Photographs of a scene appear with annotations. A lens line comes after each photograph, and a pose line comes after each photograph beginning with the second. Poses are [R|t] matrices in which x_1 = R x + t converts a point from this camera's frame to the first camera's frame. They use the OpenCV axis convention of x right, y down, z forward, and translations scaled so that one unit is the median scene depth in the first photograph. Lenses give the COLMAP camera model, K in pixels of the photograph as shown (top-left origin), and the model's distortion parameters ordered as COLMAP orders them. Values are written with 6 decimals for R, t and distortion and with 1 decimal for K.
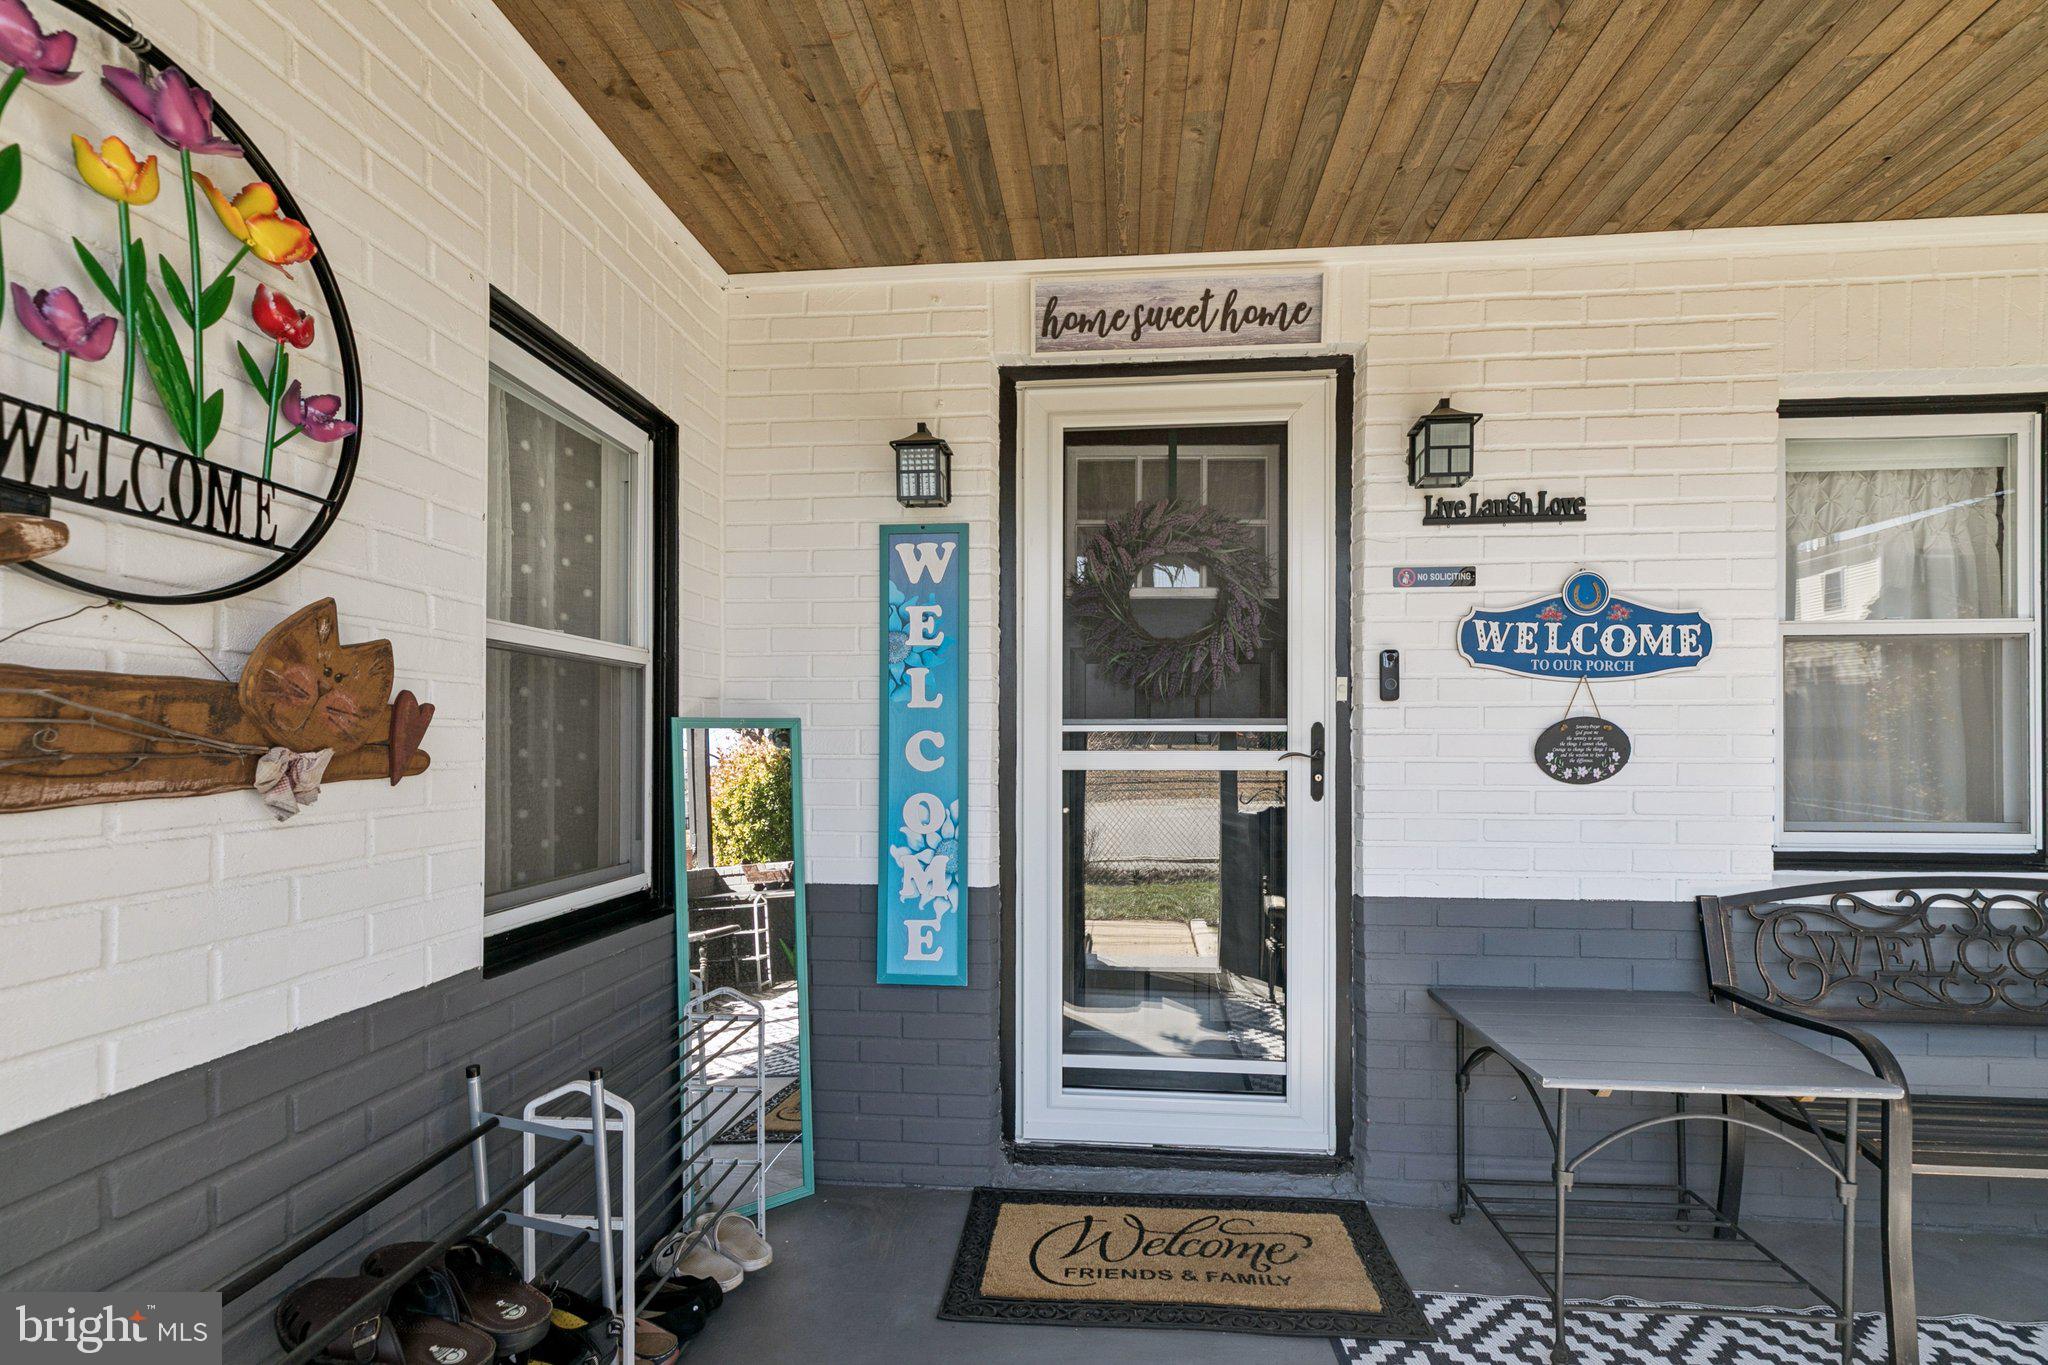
lens RADIAL K [[947.1, 0, 1035.6], [0, 947.1, 738.3], [0, 0, 1]] dist [0.004644, -0.000992]
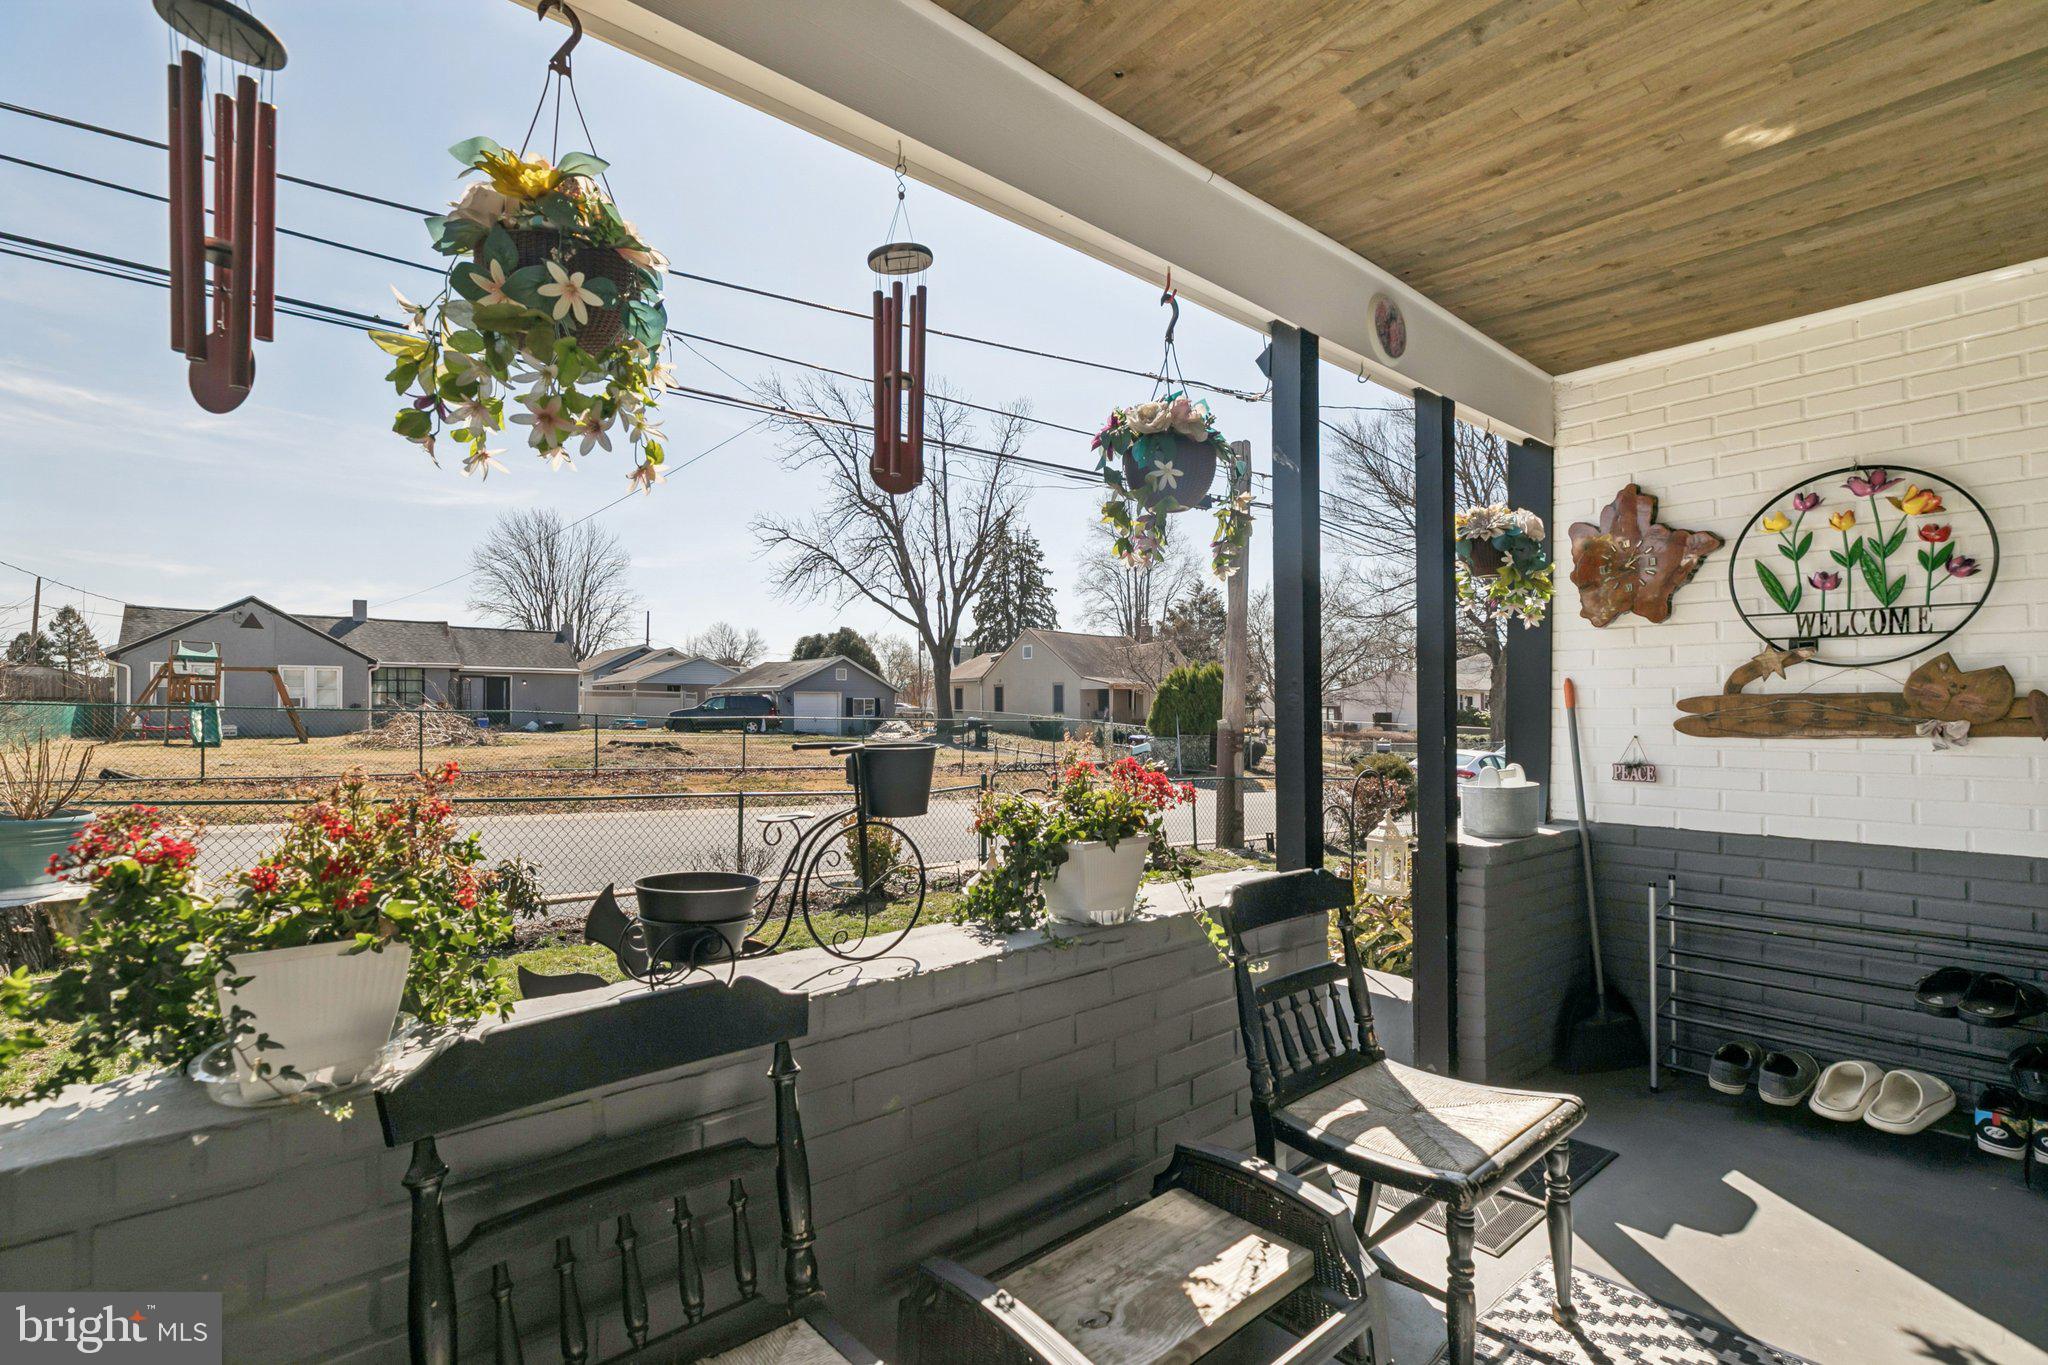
lens RADIAL K [[936.7, 0, 1022.0], [0, 936.7, 706.9], [0, 0, 1]] dist [-0.000504, -0.001143]
pose [[-0.692345, 0.000247, -0.721566, 1.133715], [0.006448, 0.999962, -0.005844, -0.010303], [0.721538, -0.008699, -0.692321, 0.465411]]
